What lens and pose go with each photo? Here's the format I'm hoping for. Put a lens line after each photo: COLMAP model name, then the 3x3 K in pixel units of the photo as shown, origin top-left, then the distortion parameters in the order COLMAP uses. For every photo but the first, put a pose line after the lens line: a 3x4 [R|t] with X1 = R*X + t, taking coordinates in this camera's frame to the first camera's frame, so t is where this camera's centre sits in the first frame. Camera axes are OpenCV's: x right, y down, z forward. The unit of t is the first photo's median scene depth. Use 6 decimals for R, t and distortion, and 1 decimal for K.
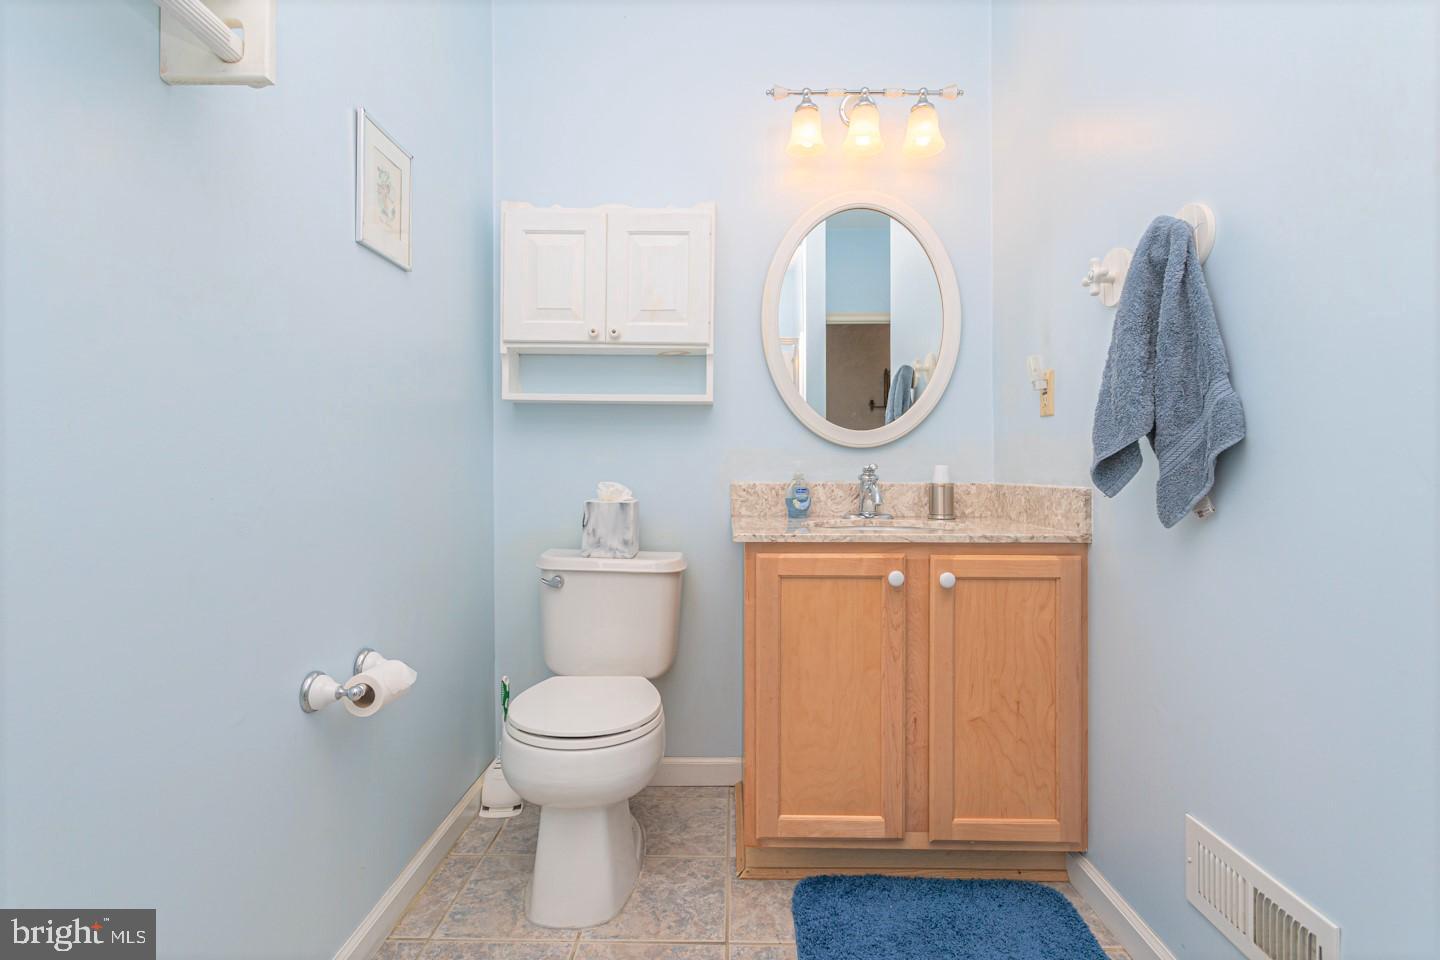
lens RADIAL K [[693.1, 0, 720.9], [0, 693.1, 463.8], [0, 0, 1]] dist [-0.000311, 0.000521]
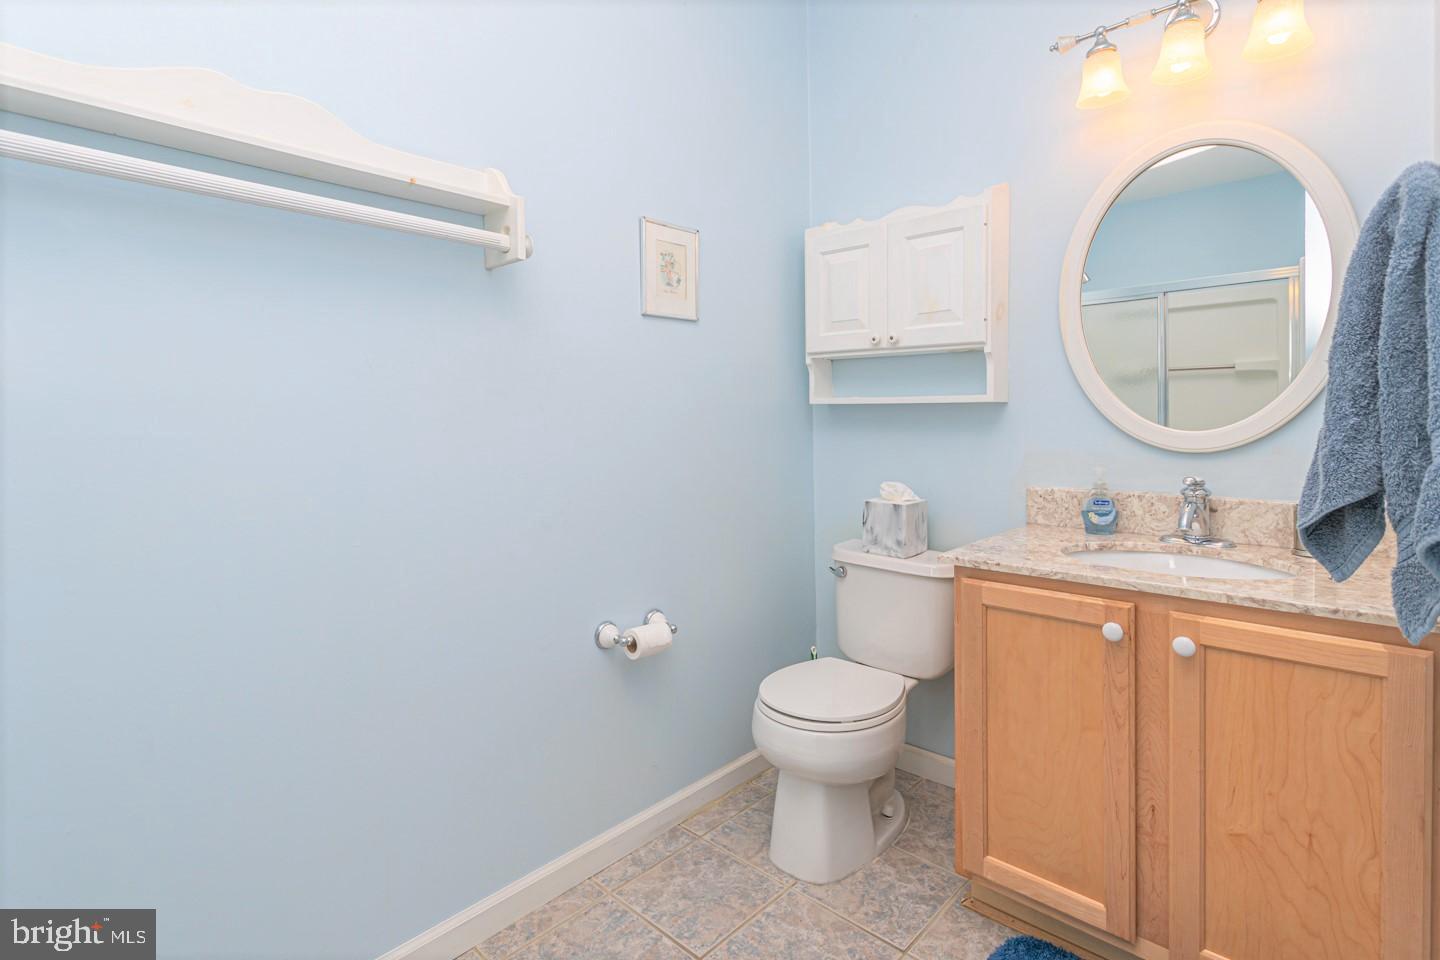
lens RADIAL K [[708.7, 0, 715.8], [0, 708.7, 426.4], [0, 0, 1]] dist [0.000953, -0.000232]
pose [[0.737842, -0.001649, -0.674972, 0.466702], [0.019550, 0.999630, 0.018929, -0.106667], [0.674691, -0.027162, 0.737601, 0.047256]]
